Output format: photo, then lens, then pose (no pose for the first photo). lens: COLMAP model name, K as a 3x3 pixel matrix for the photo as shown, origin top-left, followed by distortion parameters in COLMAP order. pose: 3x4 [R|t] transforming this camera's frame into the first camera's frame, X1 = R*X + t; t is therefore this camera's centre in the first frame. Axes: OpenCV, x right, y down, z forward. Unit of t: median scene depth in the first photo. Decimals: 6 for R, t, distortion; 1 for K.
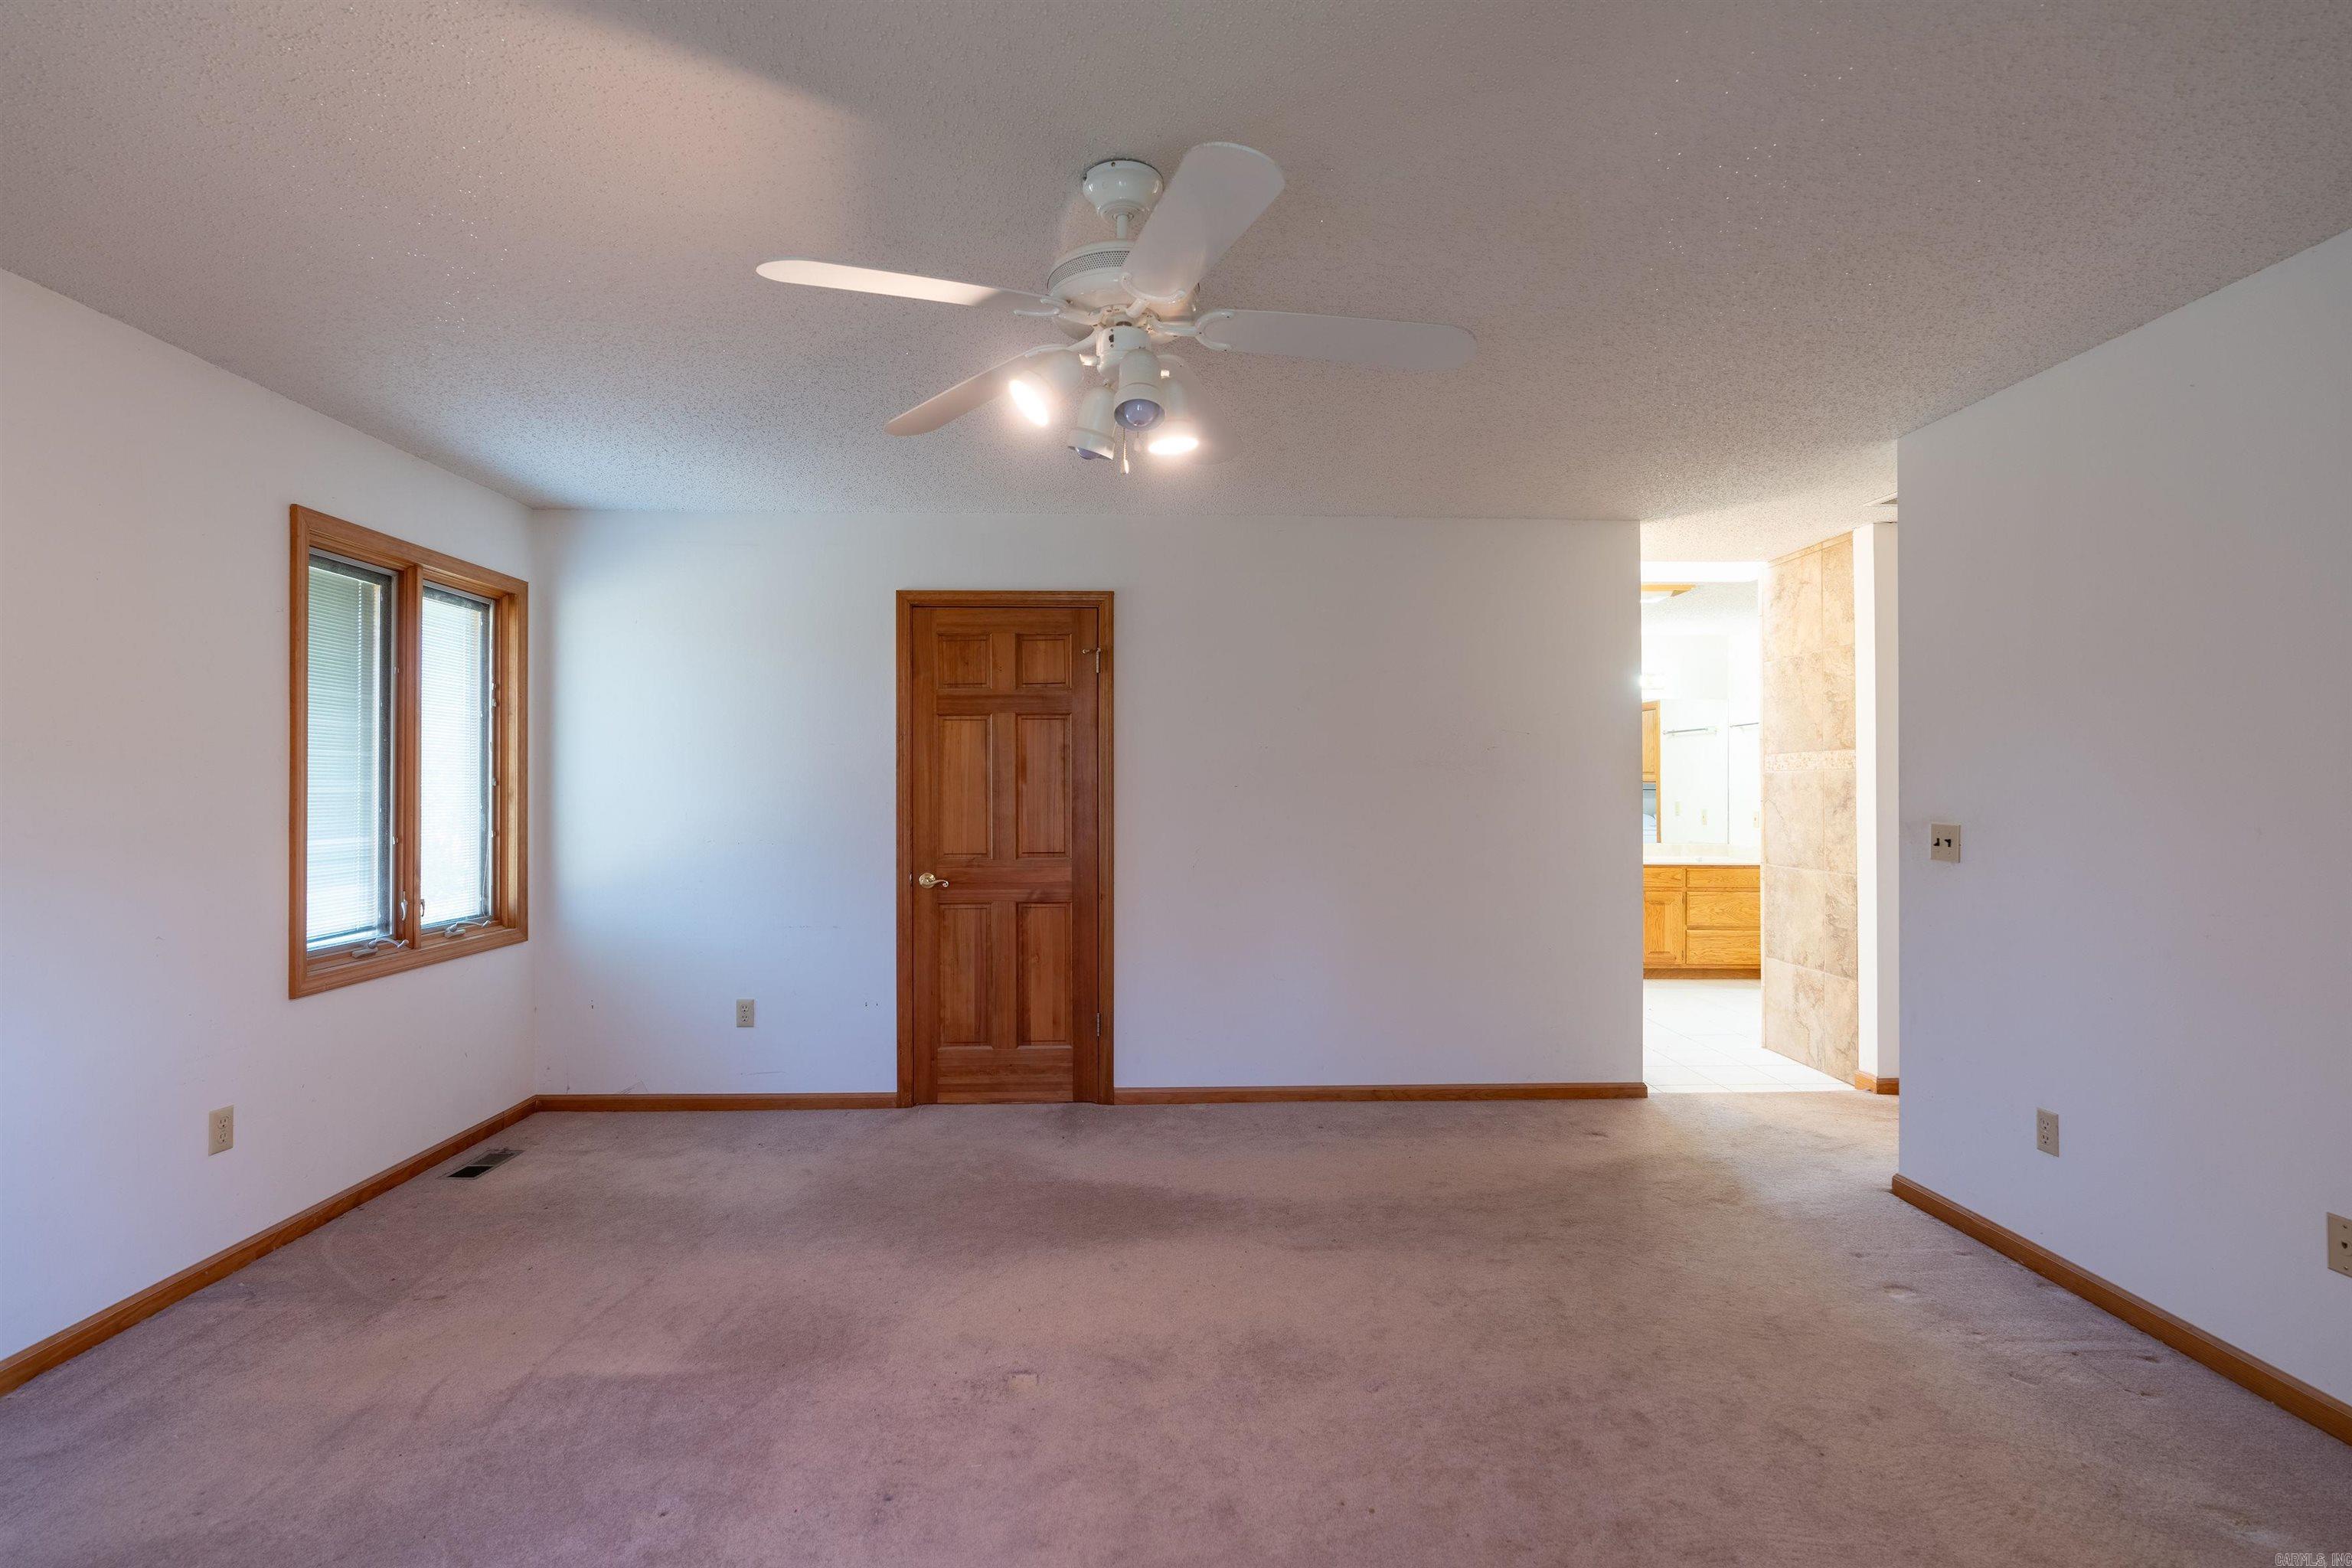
lens RADIAL K [[1053.5, 0, 1182.8], [0, 1053.5, 779.9], [0, 0, 1]] dist [-0.010030, 0.004455]
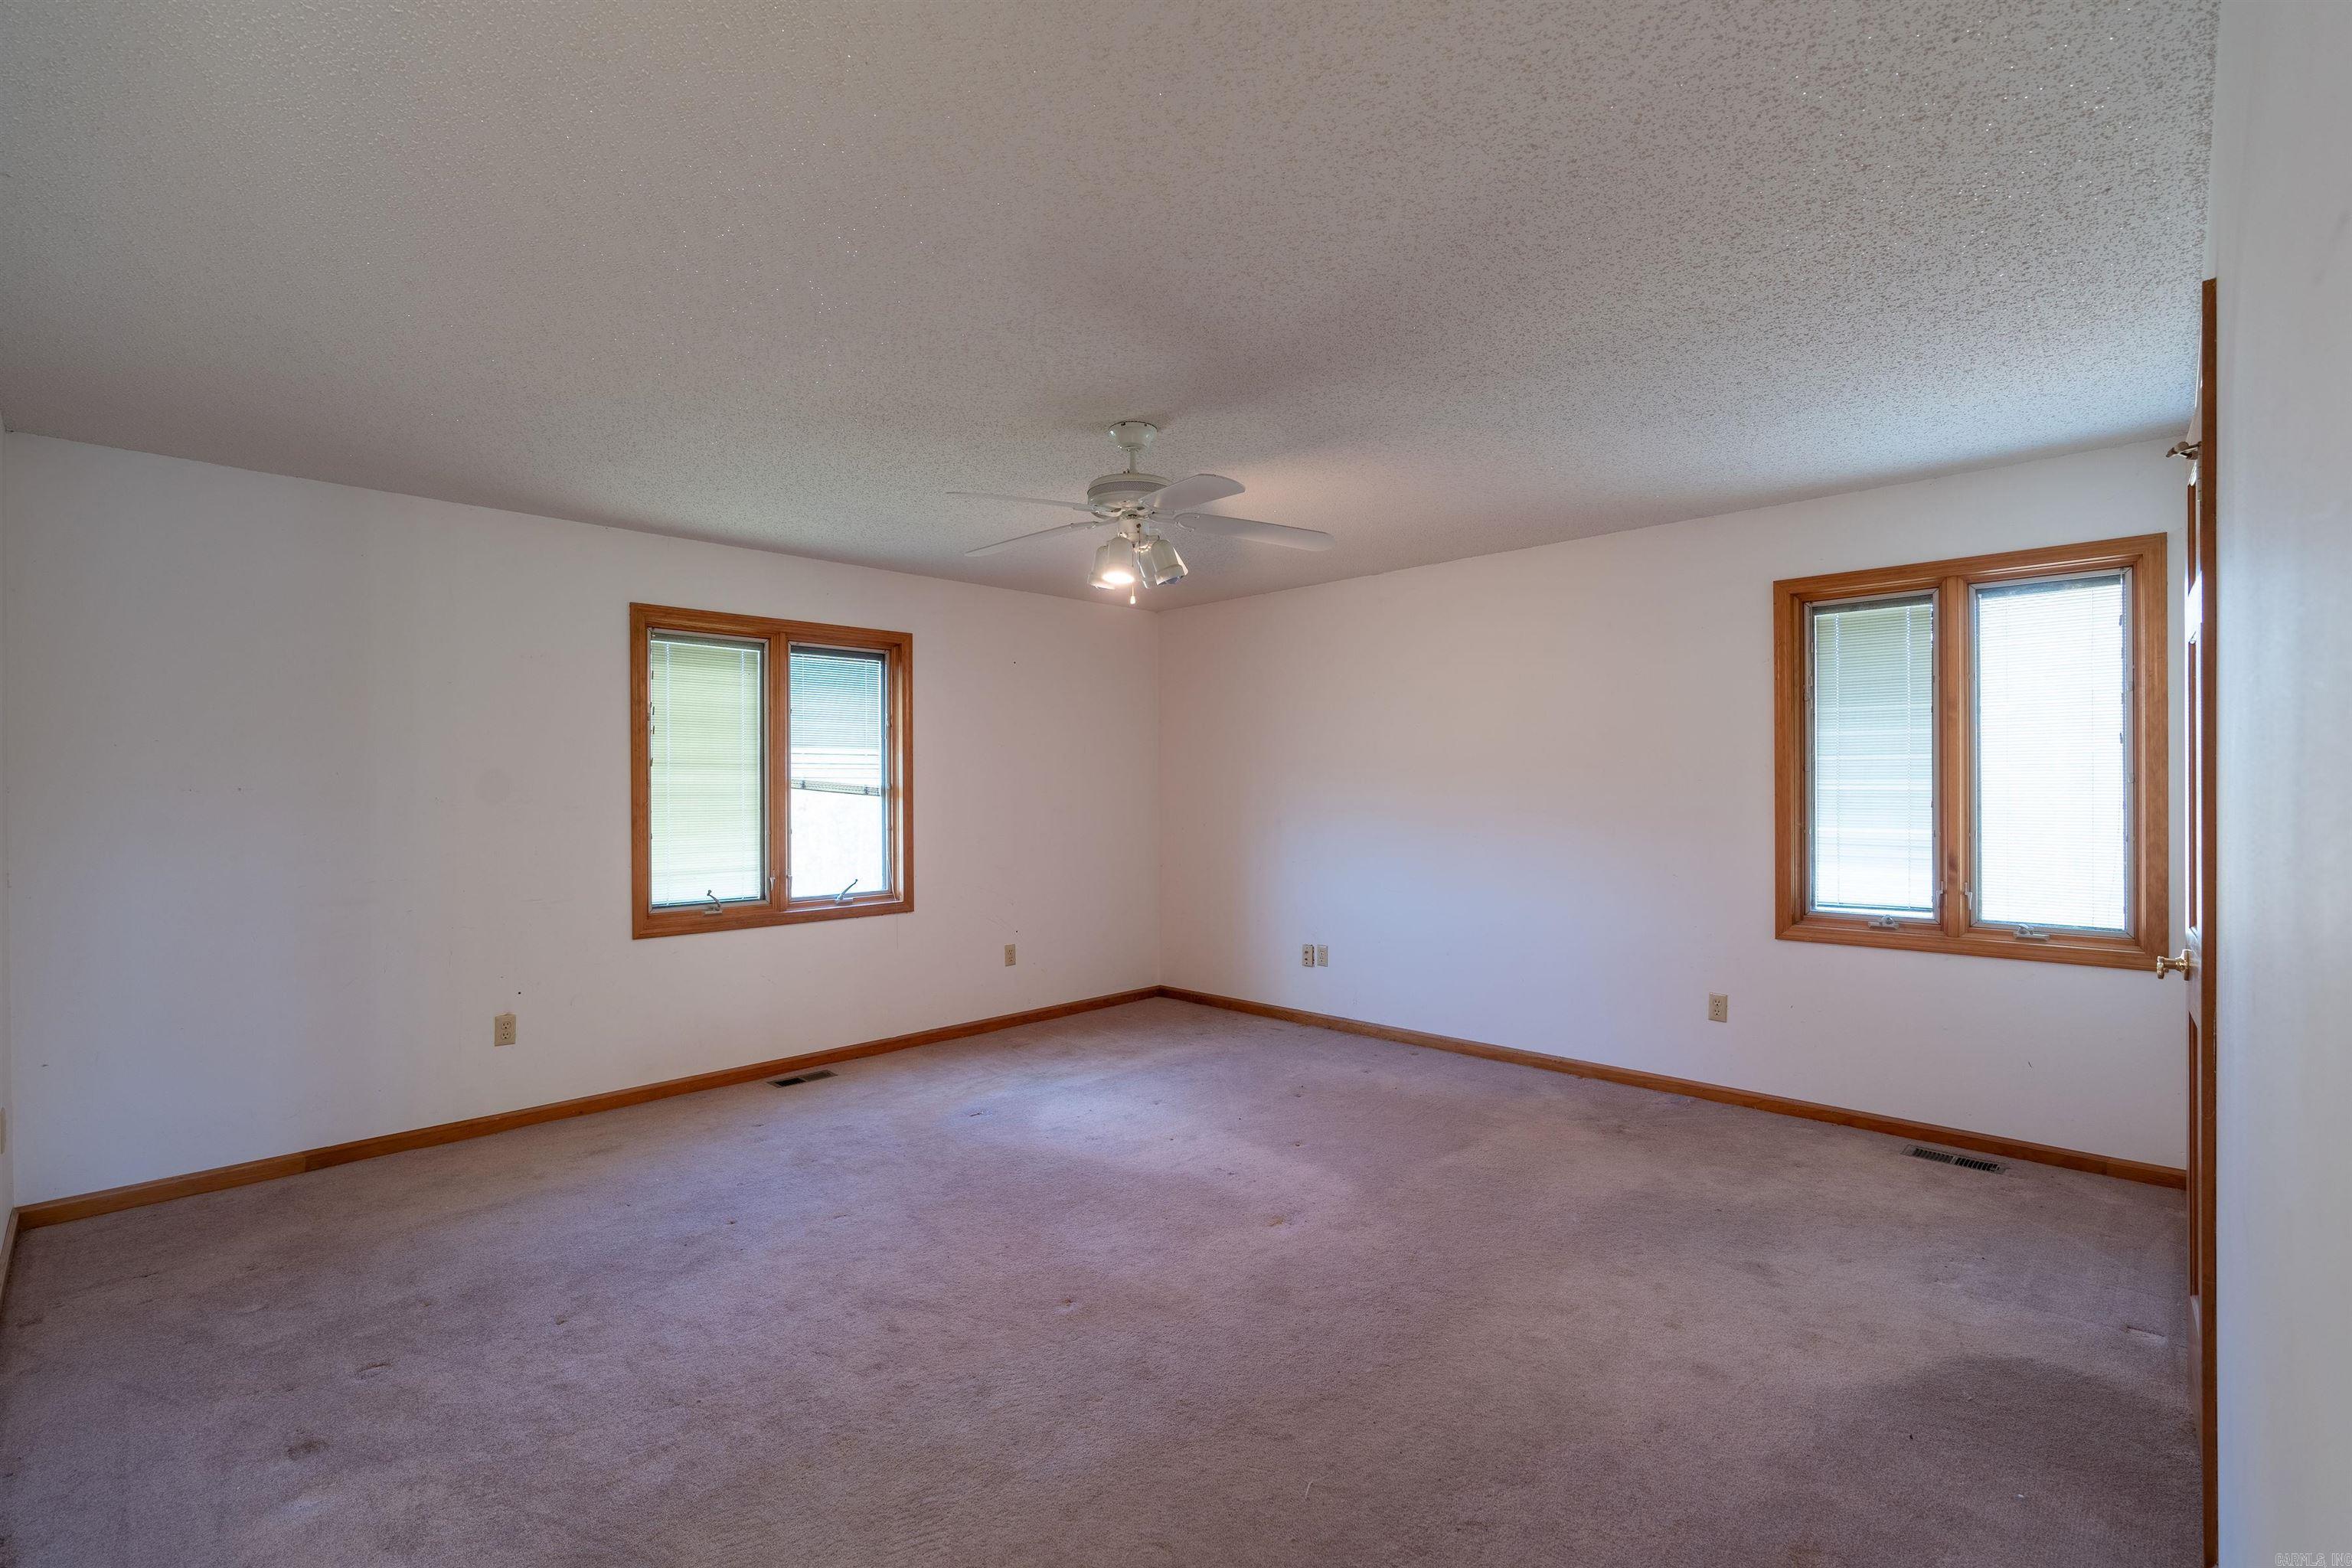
lens RADIAL K [[1053.5, 0, 1178.2], [0, 1053.5, 784.0], [0, 0, 1]] dist [-0.010030, 0.004455]
pose [[-0.724370, 0.002650, -0.689407, 0.478294], [0.011551, 0.999899, -0.008294, 0.004767], [0.689315, -0.013972, -0.724327, 1.032374]]
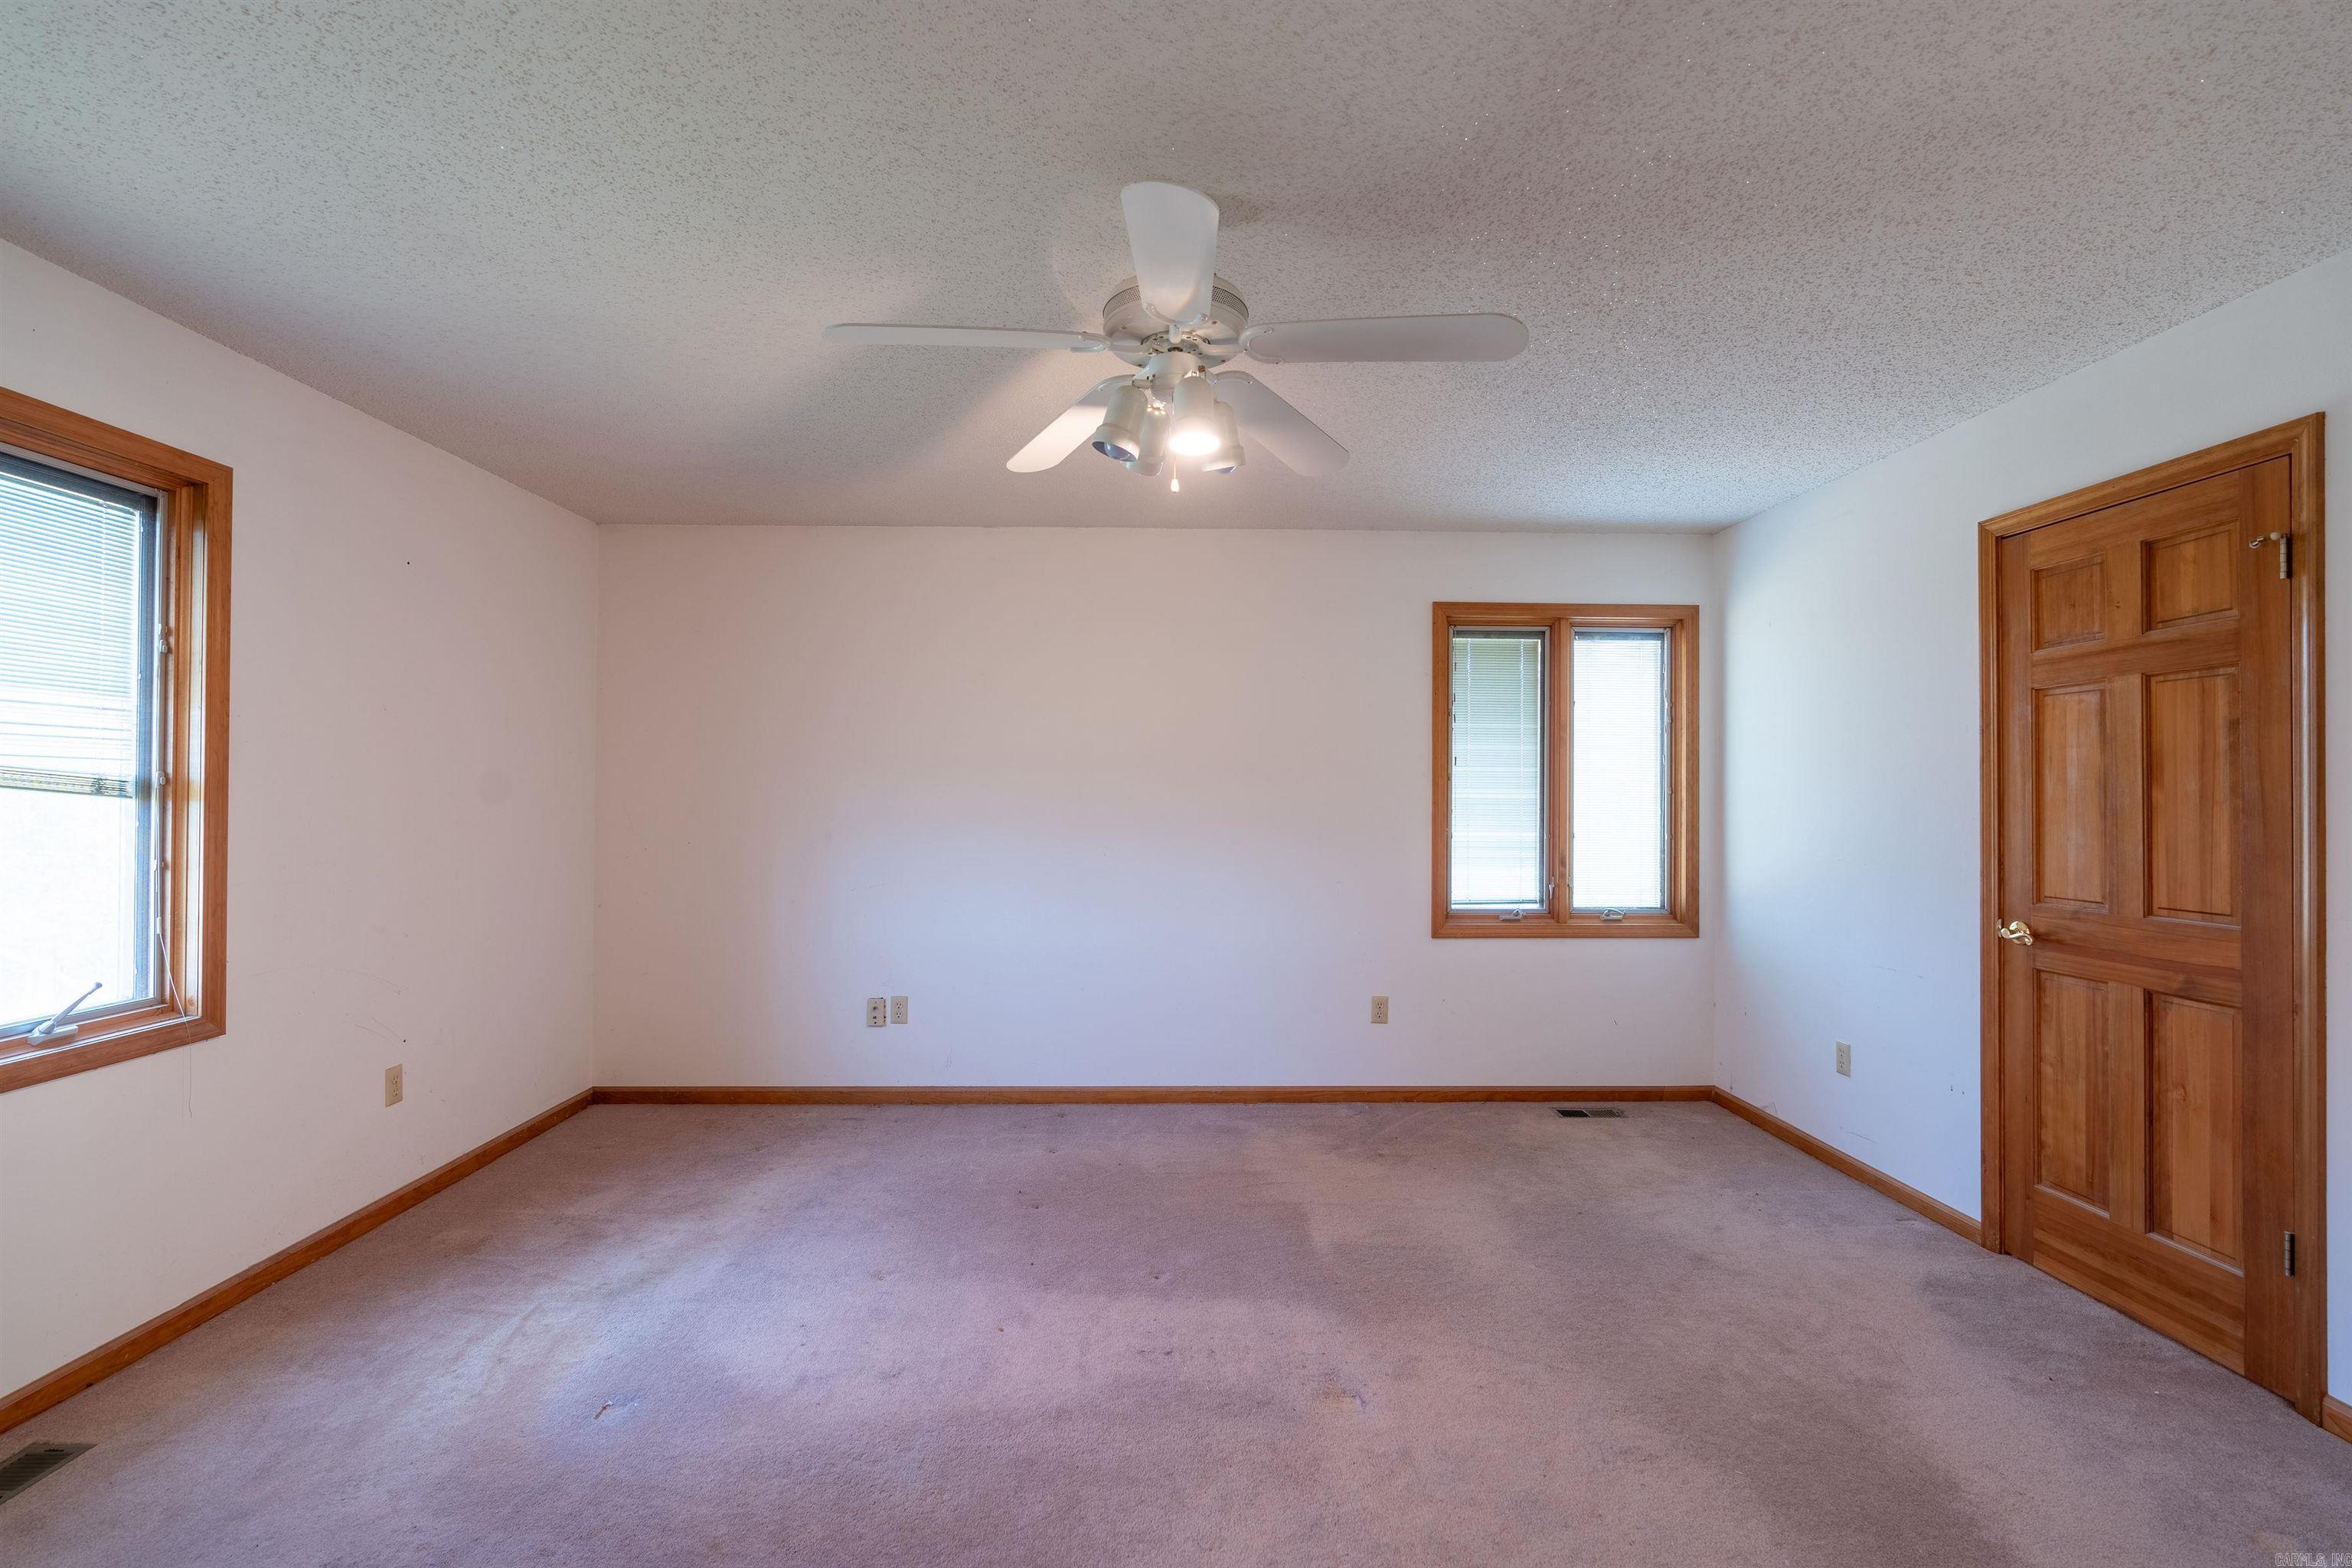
lens RADIAL K [[1053.5, 0, 1162.3], [0, 1053.5, 779.5], [0, 0, 1]] dist [-0.010030, 0.004455]
pose [[-0.012075, -0.012849, -0.999845, 0.448158], [0.002365, 0.999914, -0.012879, 0.003312], [0.999924, -0.002520, -0.012043, 0.451109]]
